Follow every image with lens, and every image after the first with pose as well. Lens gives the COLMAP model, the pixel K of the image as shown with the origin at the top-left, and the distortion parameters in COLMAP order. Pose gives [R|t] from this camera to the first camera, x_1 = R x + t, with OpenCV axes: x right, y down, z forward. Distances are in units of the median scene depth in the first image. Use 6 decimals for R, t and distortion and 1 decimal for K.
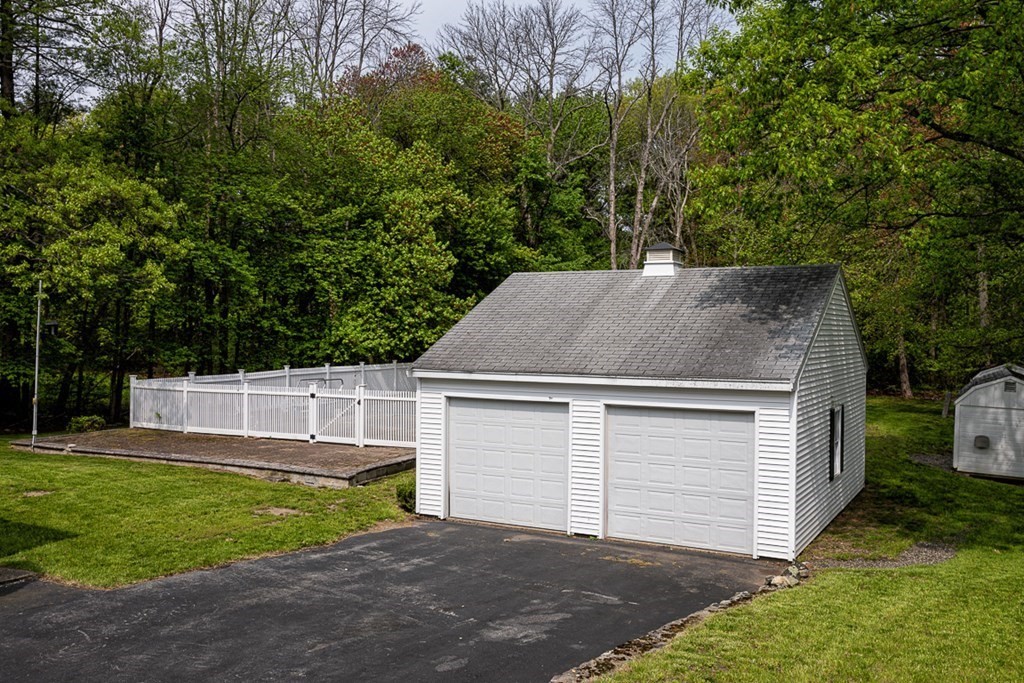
lens RADIAL K [[922.3, 0, 517.2], [0, 922.3, 339.1], [0, 0, 1]] dist [0.010436, 0.014020]
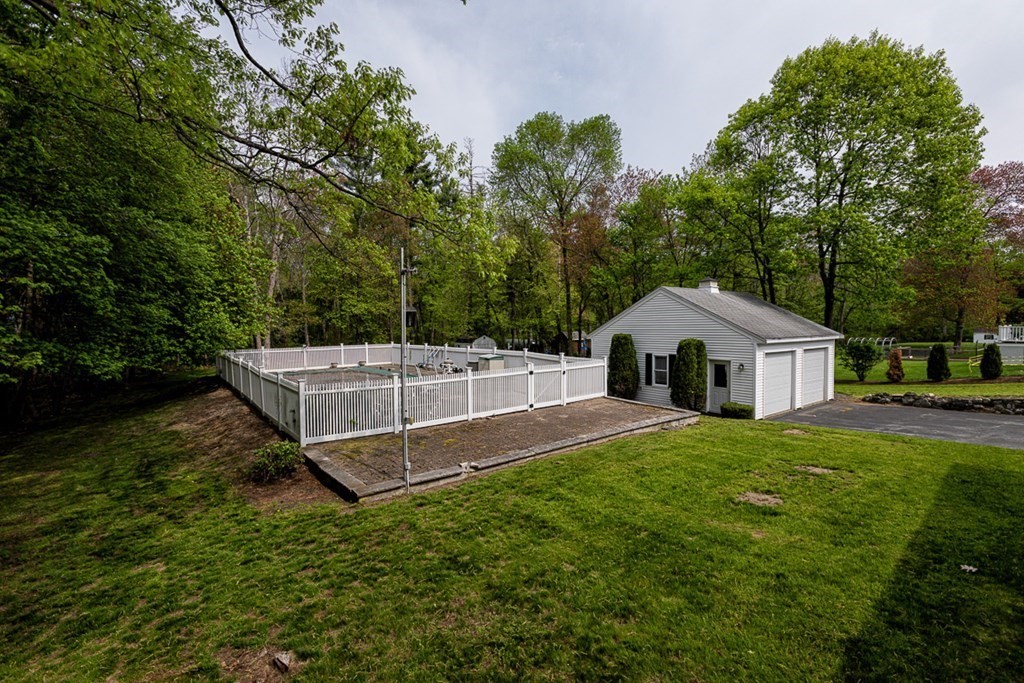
lens RADIAL K [[446.7, 0, 510.2], [0, 446.7, 342.4], [0, 0, 1]] dist [-0.007374, 0.002182]
pose [[0.407825, -0.044996, 0.911951, -0.966498], [0.021473, 0.998981, 0.039687, -0.005420], [-0.912808, 0.003397, 0.408375, 0.963149]]
